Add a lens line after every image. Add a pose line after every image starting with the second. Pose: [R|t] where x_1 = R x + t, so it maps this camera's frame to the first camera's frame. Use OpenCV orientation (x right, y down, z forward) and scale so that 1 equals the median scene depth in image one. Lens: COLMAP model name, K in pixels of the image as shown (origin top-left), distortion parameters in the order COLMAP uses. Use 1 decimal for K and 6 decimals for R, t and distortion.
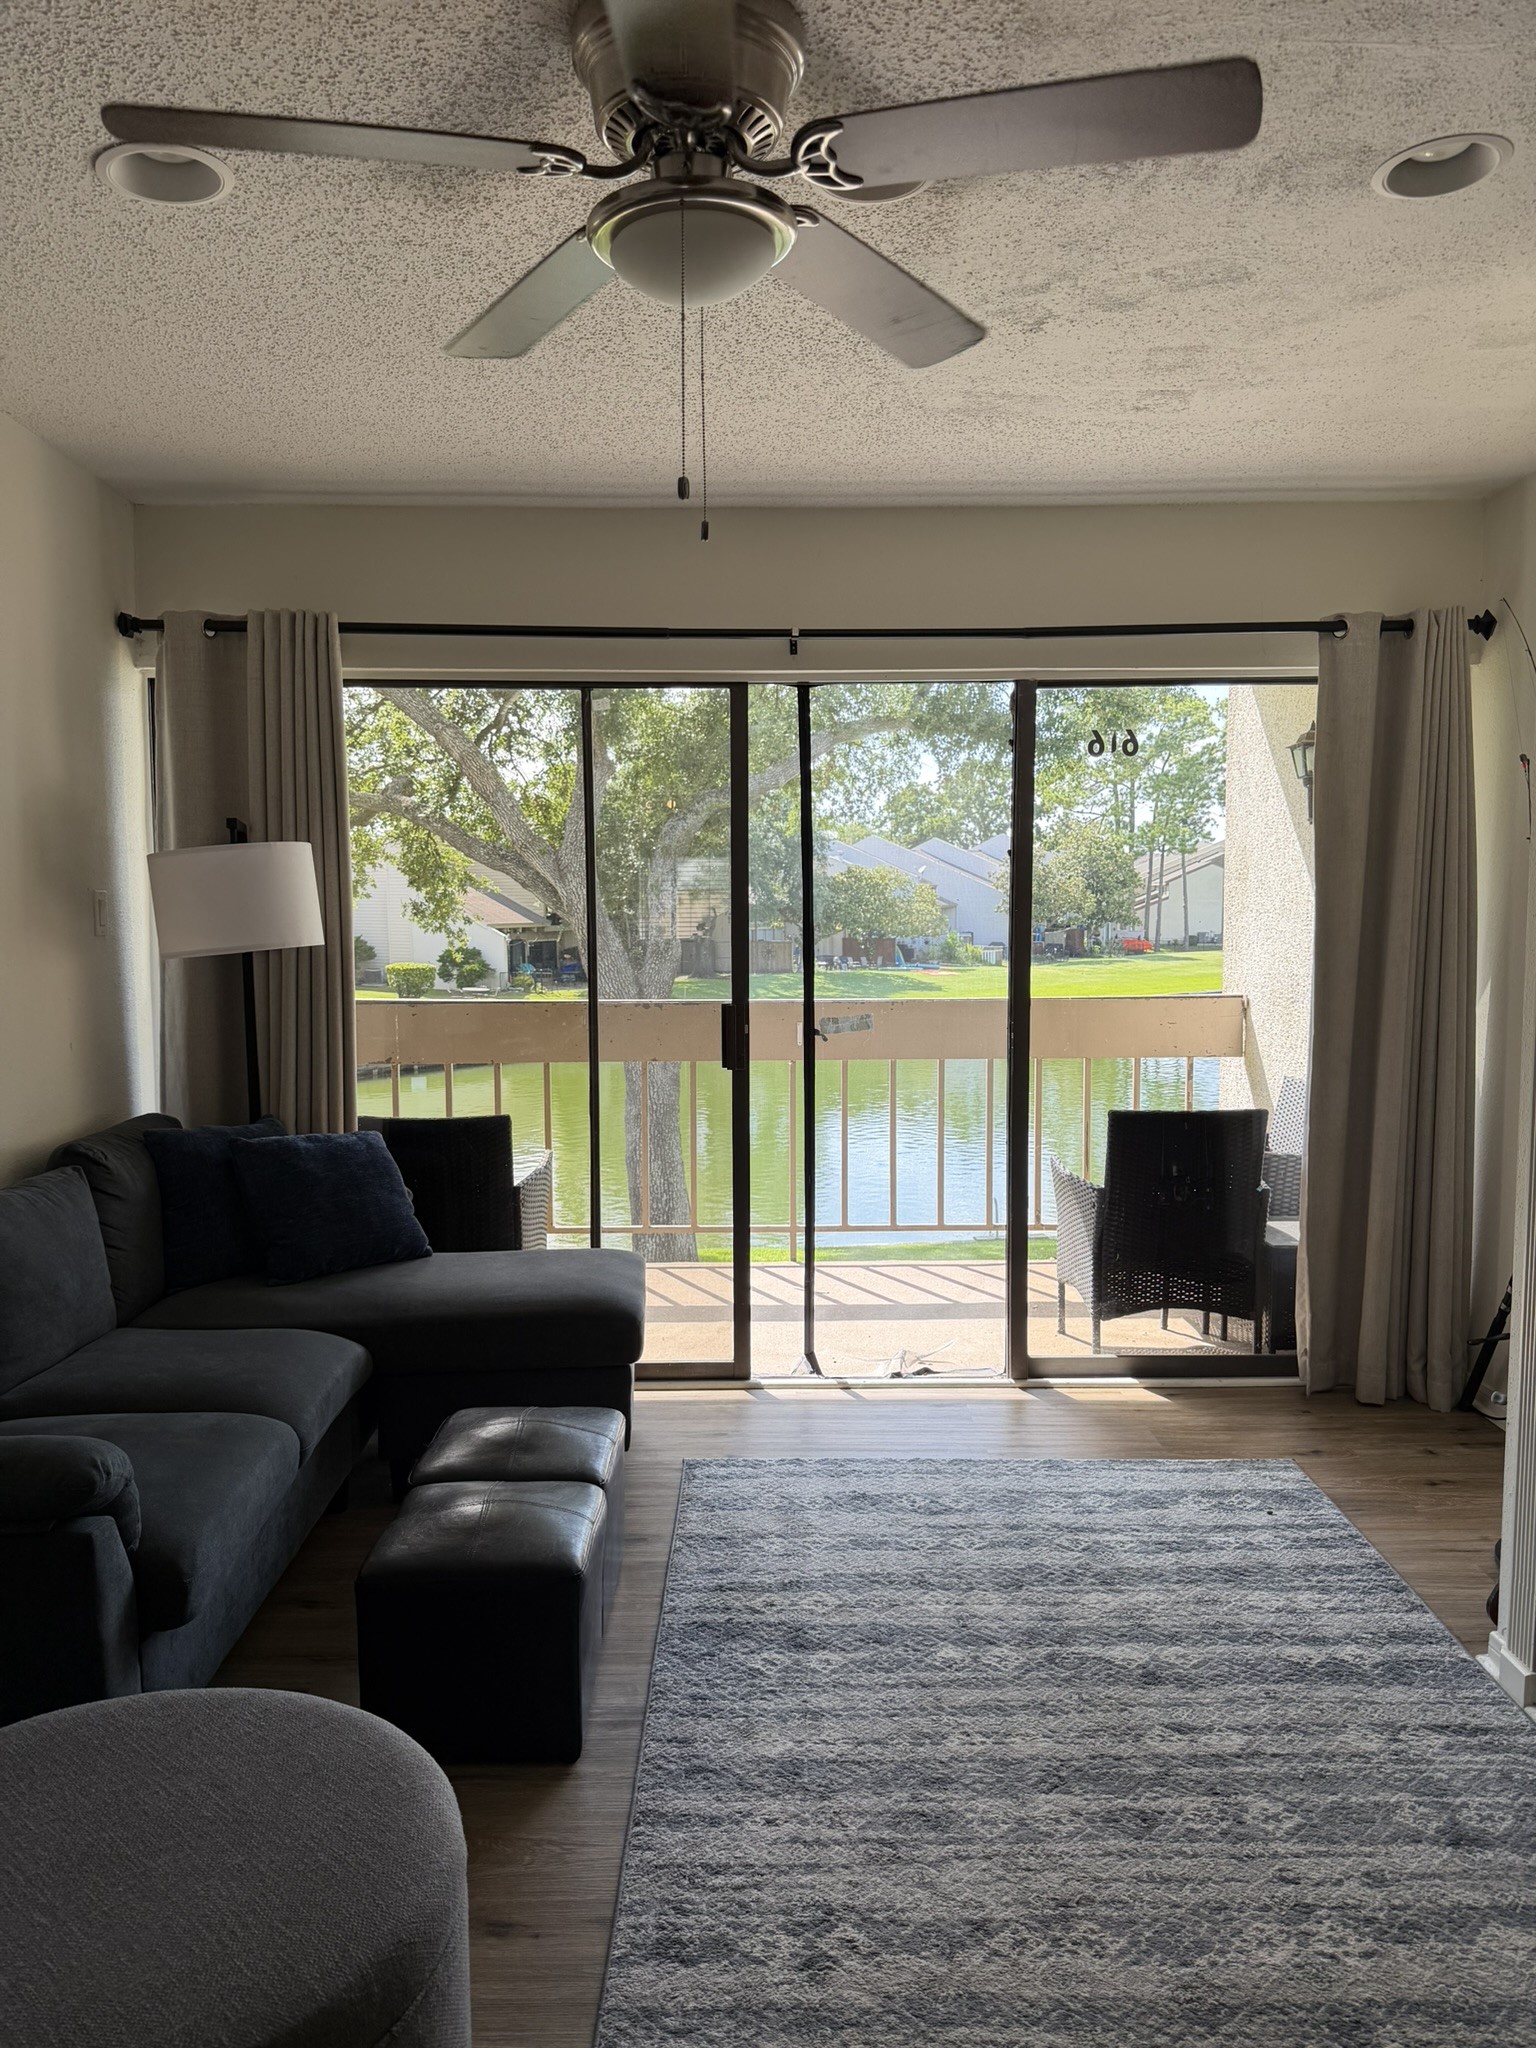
lens RADIAL K [[1427.6, 0, 762.6], [0, 1427.6, 1034.9], [0, 0, 1]] dist [0.042178, -0.069188]
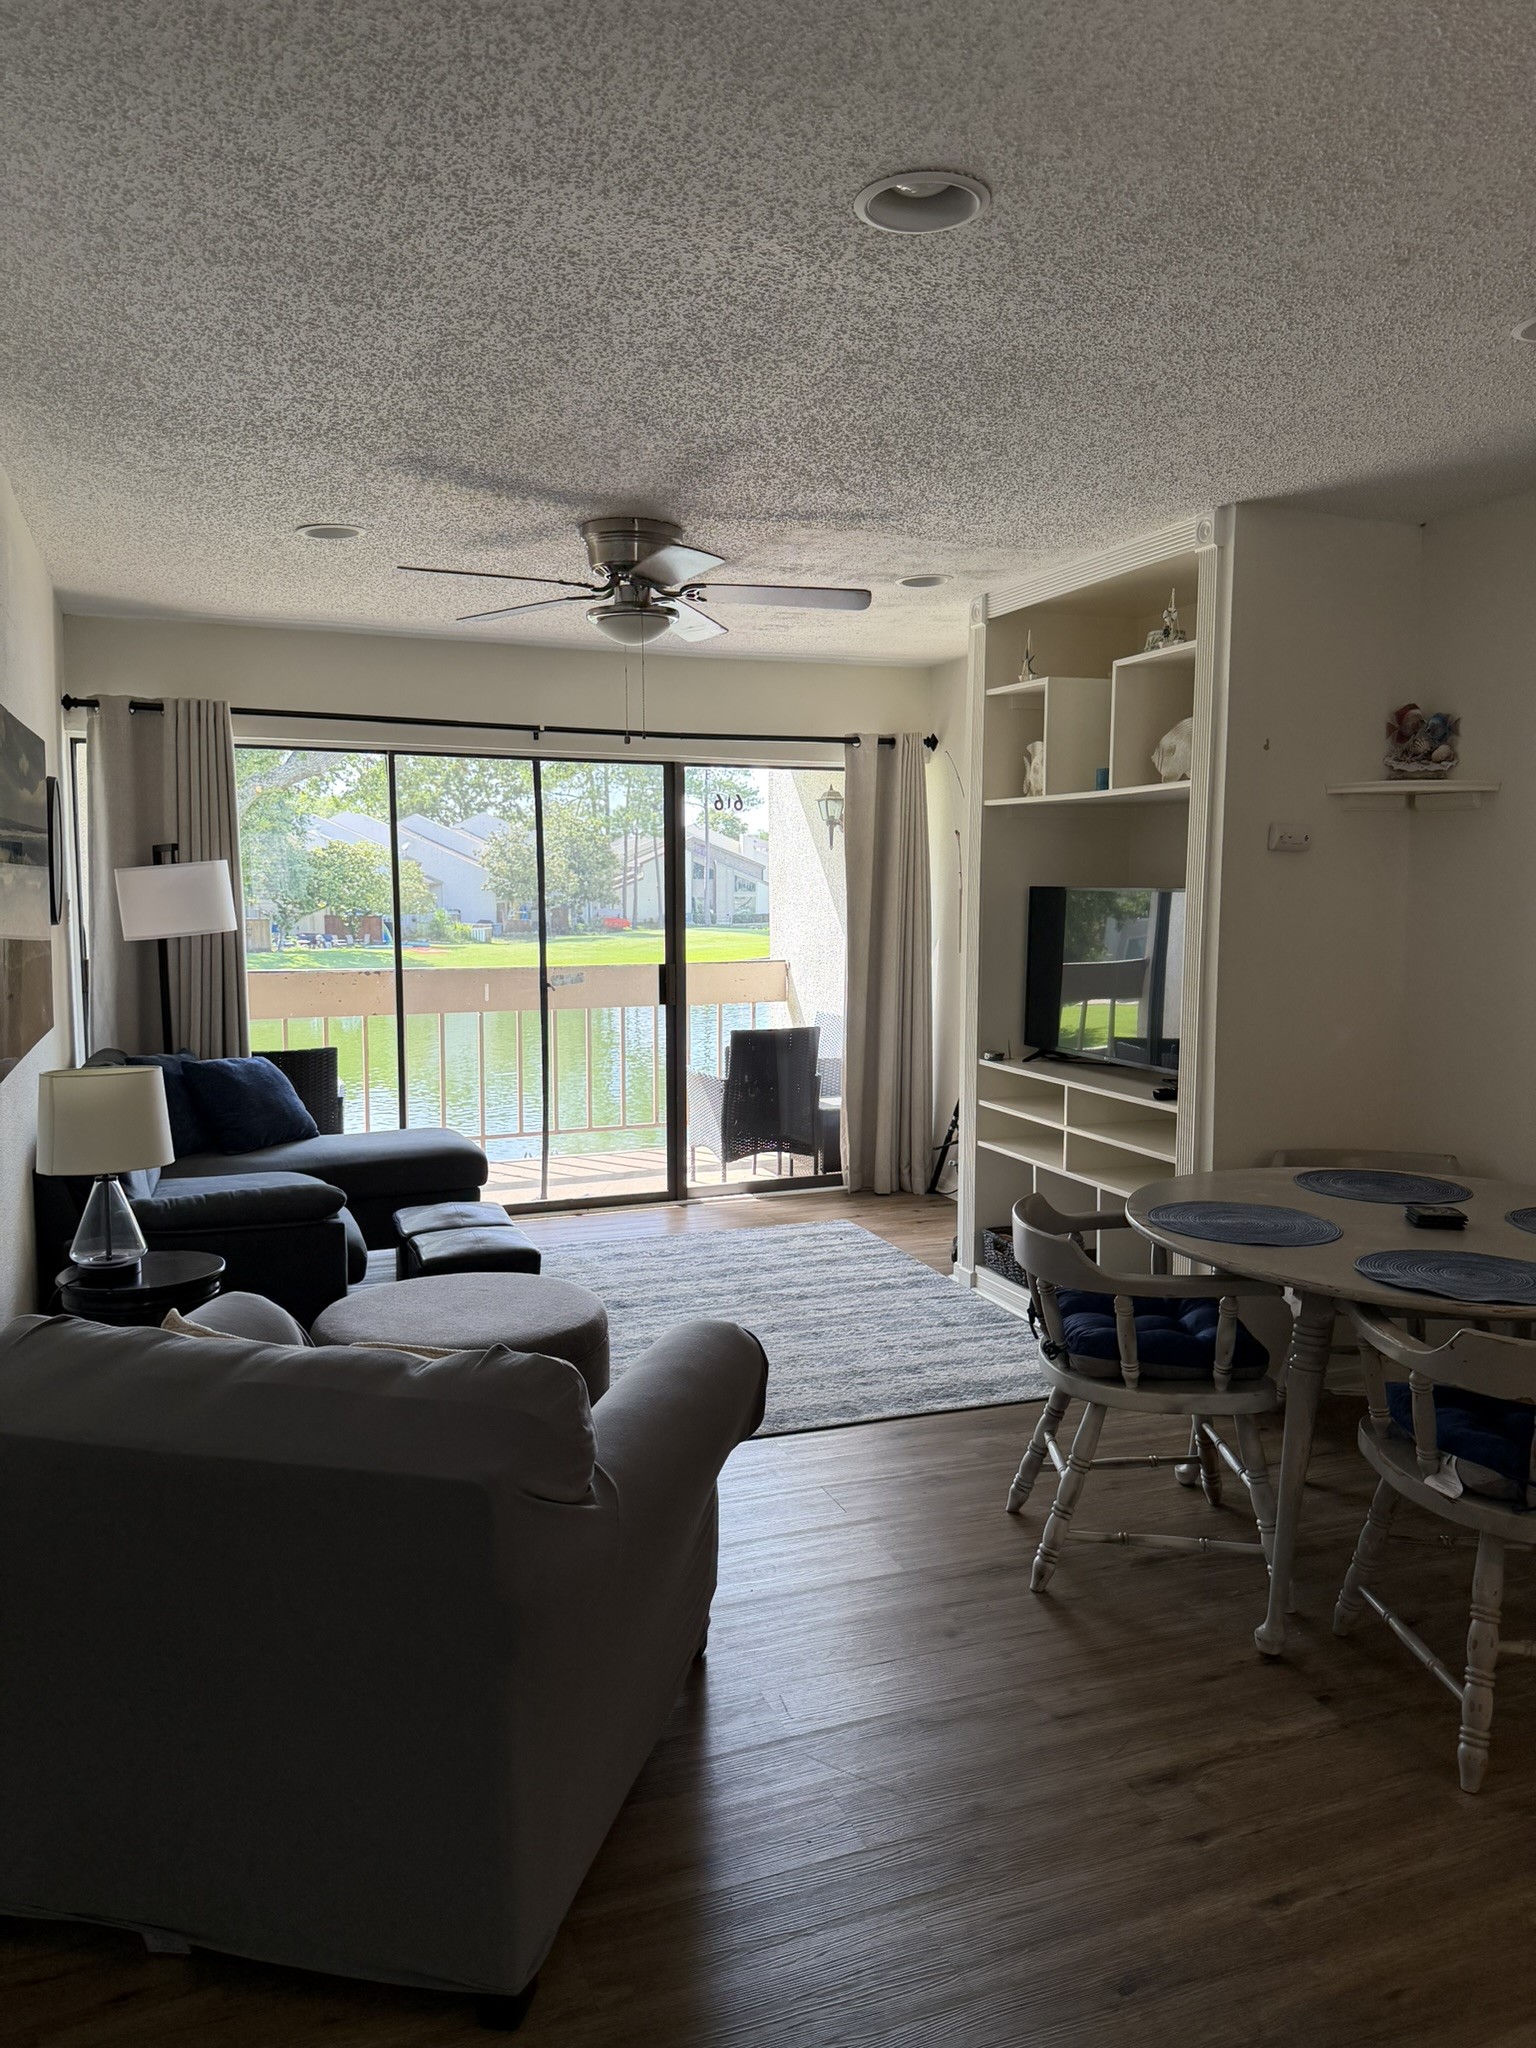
lens RADIAL K [[1427.6, 0, 752.4], [0, 1427.6, 1025.9], [0, 0, 1]] dist [0.042178, -0.069188]
pose [[0.937194, -0.028179, 0.347669, -0.313423], [0.024894, 0.999593, 0.013912, 0.028432], [-0.347920, -0.004383, 0.937514, -0.550366]]
